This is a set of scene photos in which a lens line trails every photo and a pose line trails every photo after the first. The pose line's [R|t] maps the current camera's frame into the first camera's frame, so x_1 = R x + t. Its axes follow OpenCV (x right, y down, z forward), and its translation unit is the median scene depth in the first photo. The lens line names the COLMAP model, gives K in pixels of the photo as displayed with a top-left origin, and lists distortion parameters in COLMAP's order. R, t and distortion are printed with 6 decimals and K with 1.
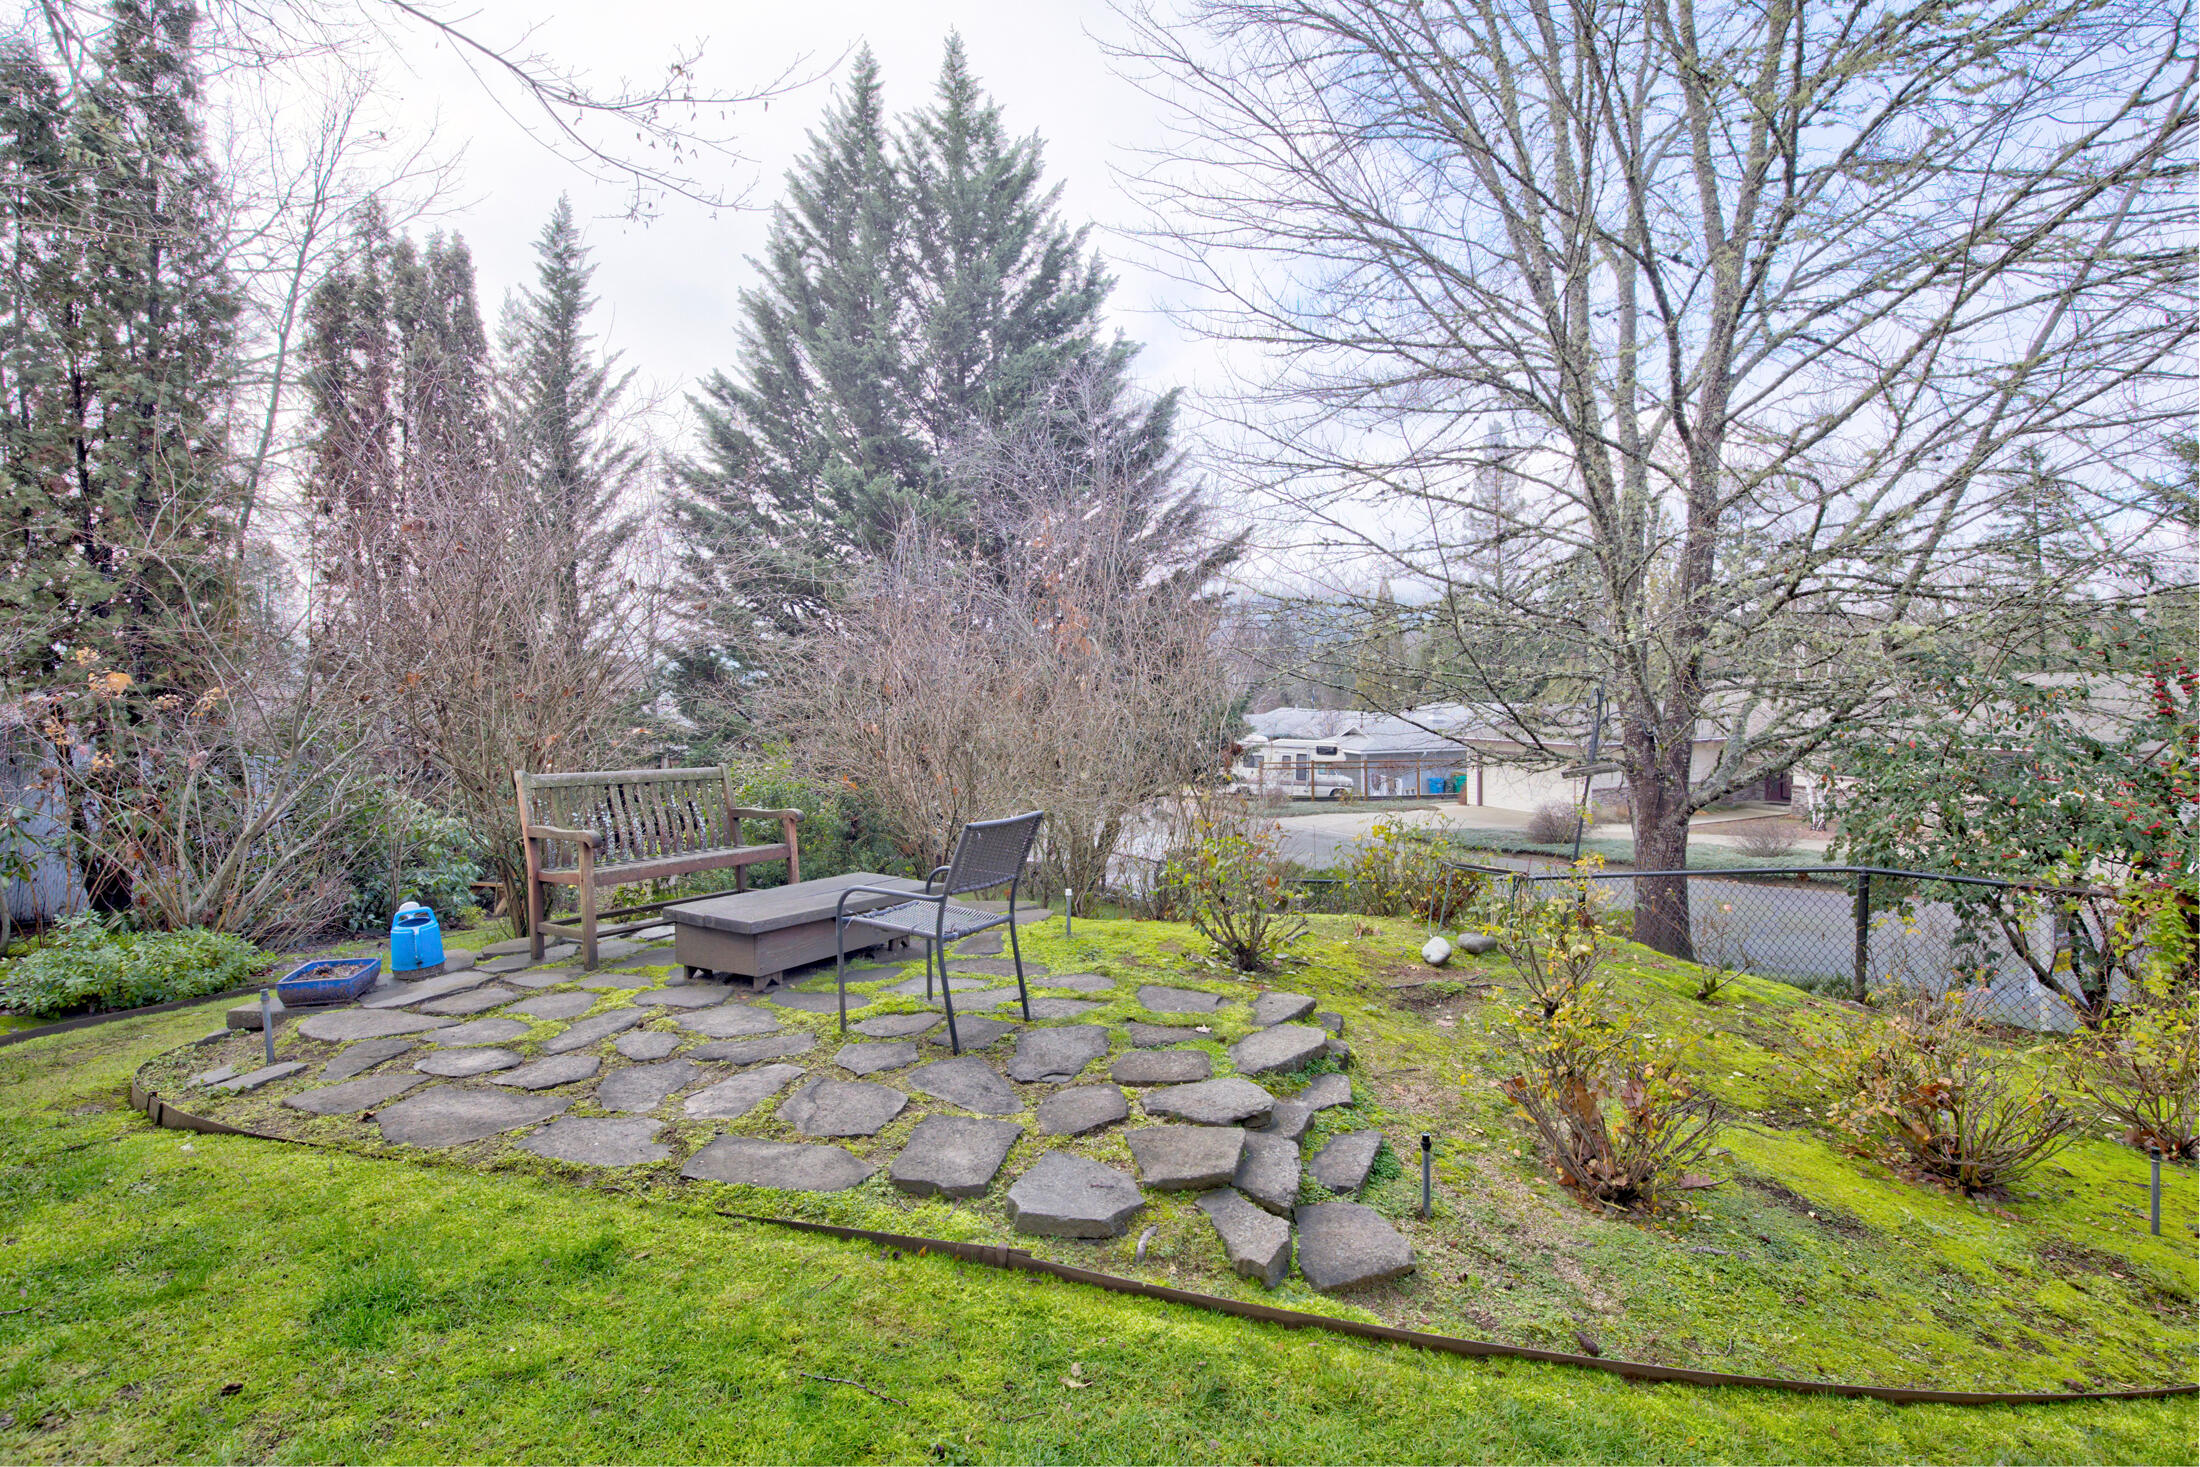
lens RADIAL K [[1015.0, 0, 1108.5], [0, 1015.0, 728.4], [0, 0, 1]] dist [-0.038152, 0.010355]
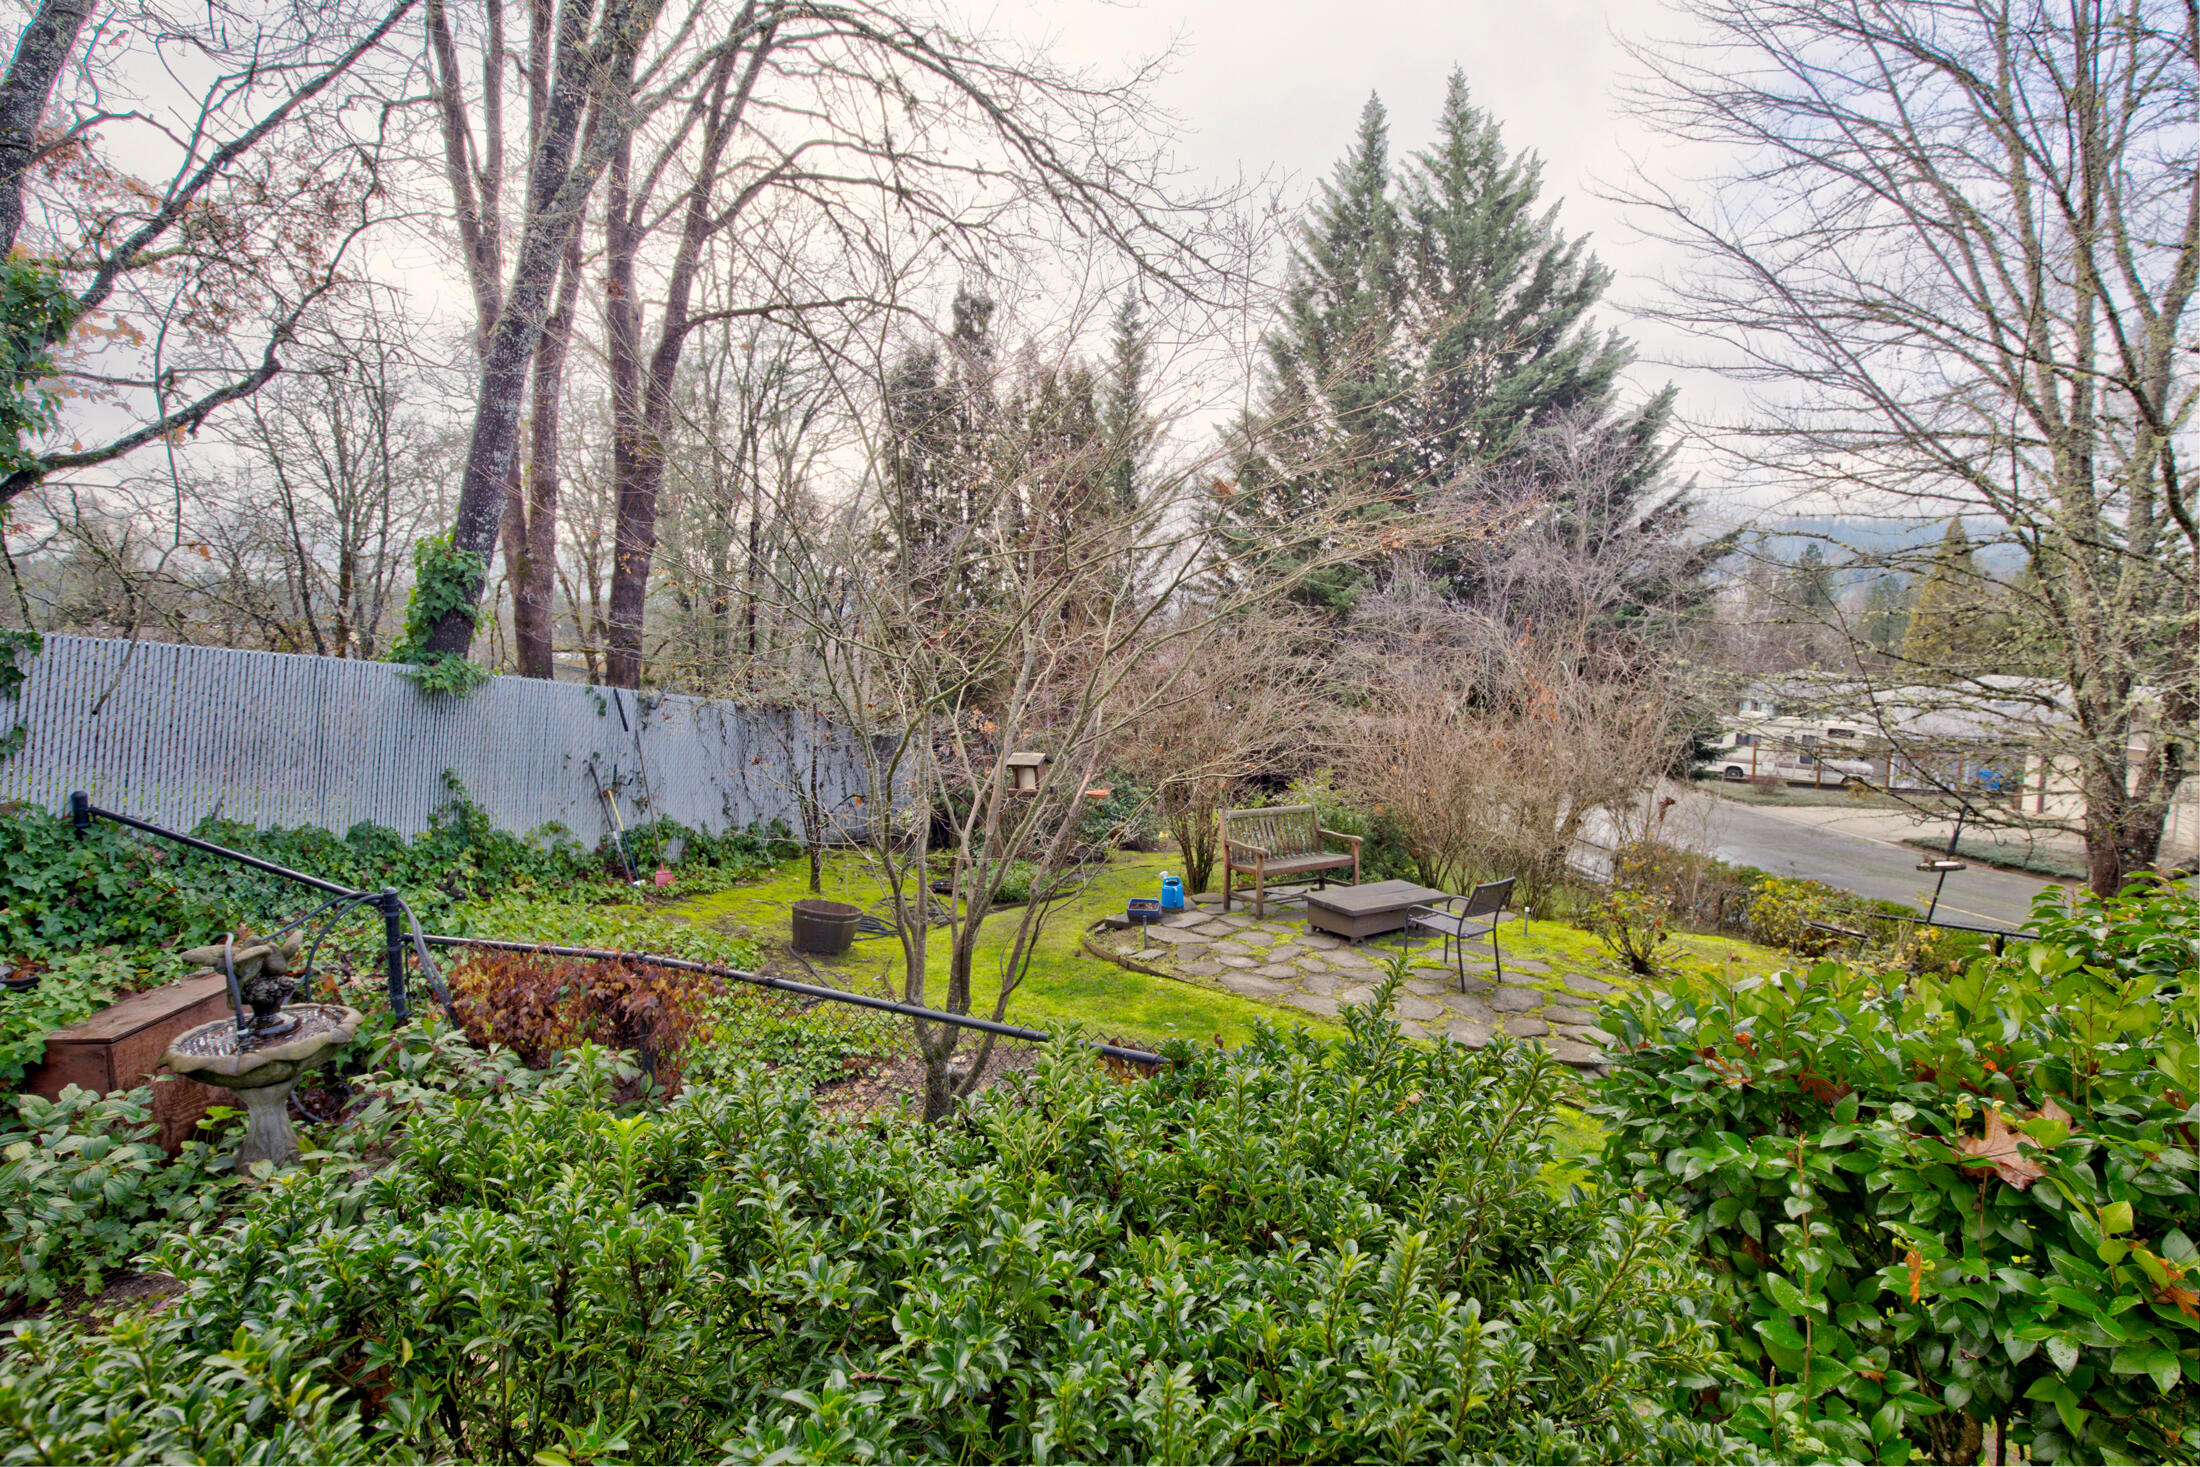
lens RADIAL K [[1015.0, 0, 1108.5], [0, 1015.0, 728.4], [0, 0, 1]] dist [-0.038152, 0.010355]
pose [[0.902696, 0.058003, -0.426352, 0.005178], [-0.030342, 0.996987, 0.071392, -0.050317], [0.429208, -0.051509, 0.901736, -0.168752]]
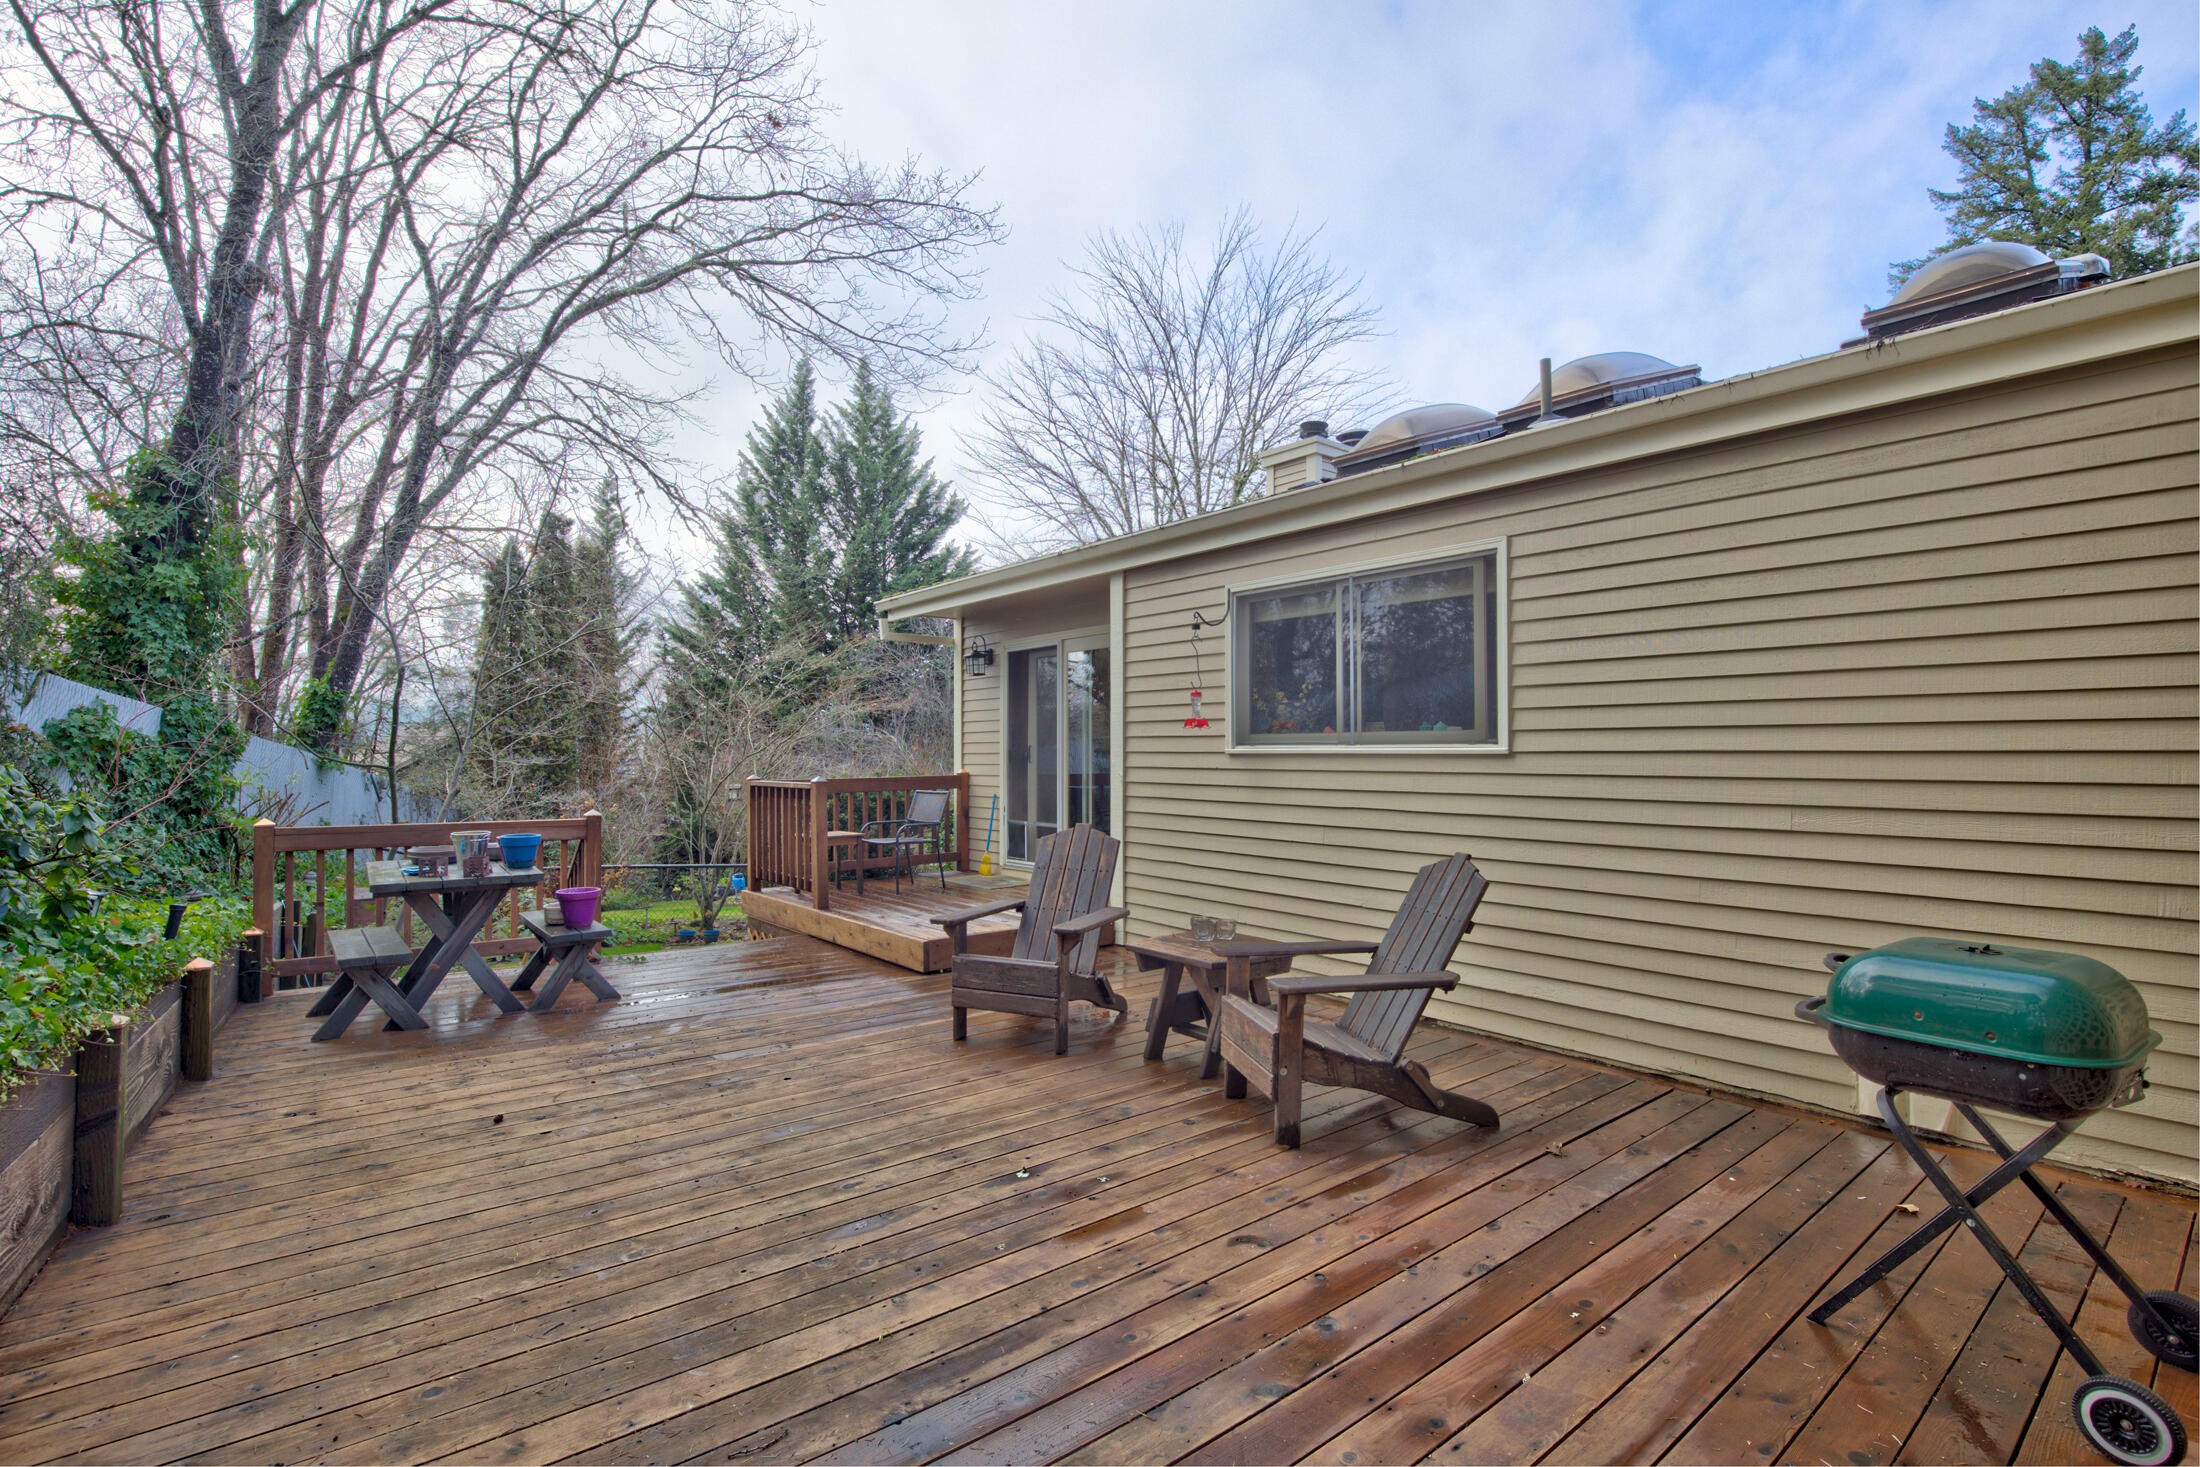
lens RADIAL K [[1015.0, 0, 1108.5], [0, 1015.0, 728.4], [0, 0, 1]] dist [-0.038152, 0.010355]
pose [[0.991185, 0.020500, 0.130888, 0.027948], [-0.012864, 0.998180, -0.058922, -0.030302], [-0.131858, 0.056719, 0.989645, -0.557152]]
